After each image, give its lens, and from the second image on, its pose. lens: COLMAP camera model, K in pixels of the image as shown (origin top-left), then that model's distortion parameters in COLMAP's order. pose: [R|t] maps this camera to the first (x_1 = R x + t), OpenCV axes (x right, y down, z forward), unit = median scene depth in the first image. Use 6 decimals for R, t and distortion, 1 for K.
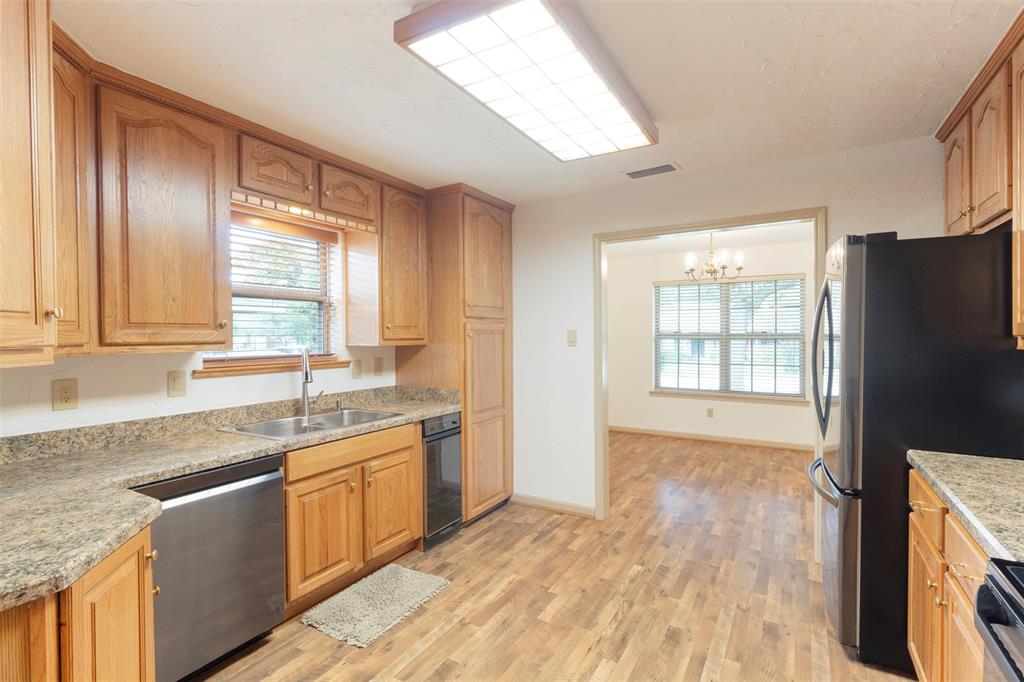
lens RADIAL K [[479.5, 0, 522.7], [0, 479.5, 328.5], [0, 0, 1]] dist [0.014146, -0.000250]
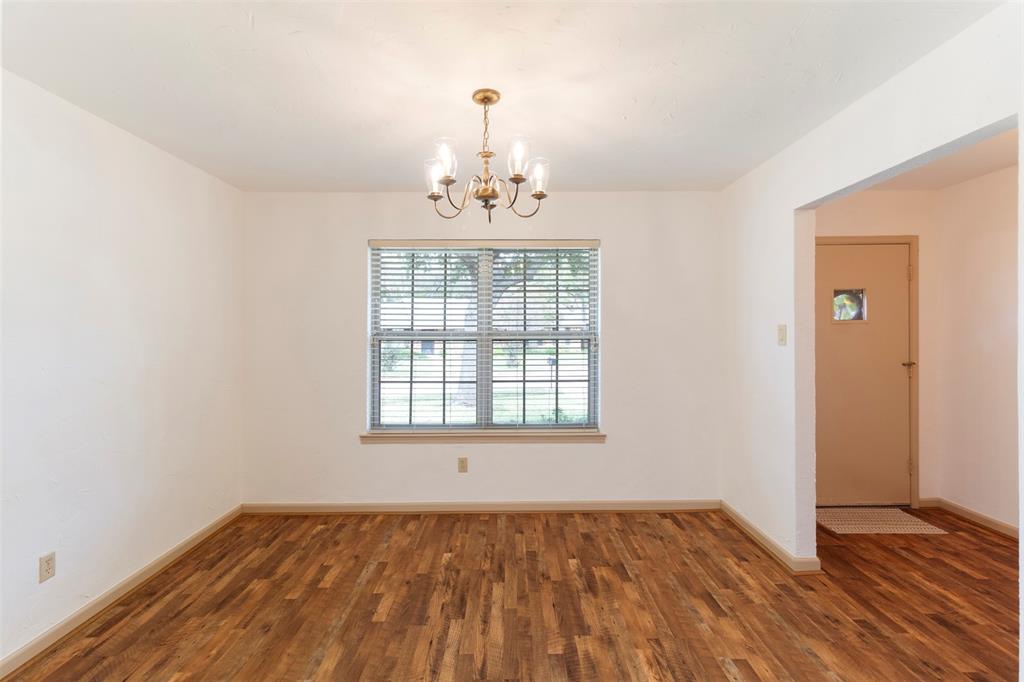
lens RADIAL K [[479.5, 0, 522.7], [0, 479.5, 328.5], [0, 0, 1]] dist [0.014146, -0.000250]
pose [[0.854034, 0.000268, 0.520216, 0.143443], [-0.004779, 0.999962, 0.007330, 0.001850], [-0.520195, -0.008747, 0.854003, 0.454806]]
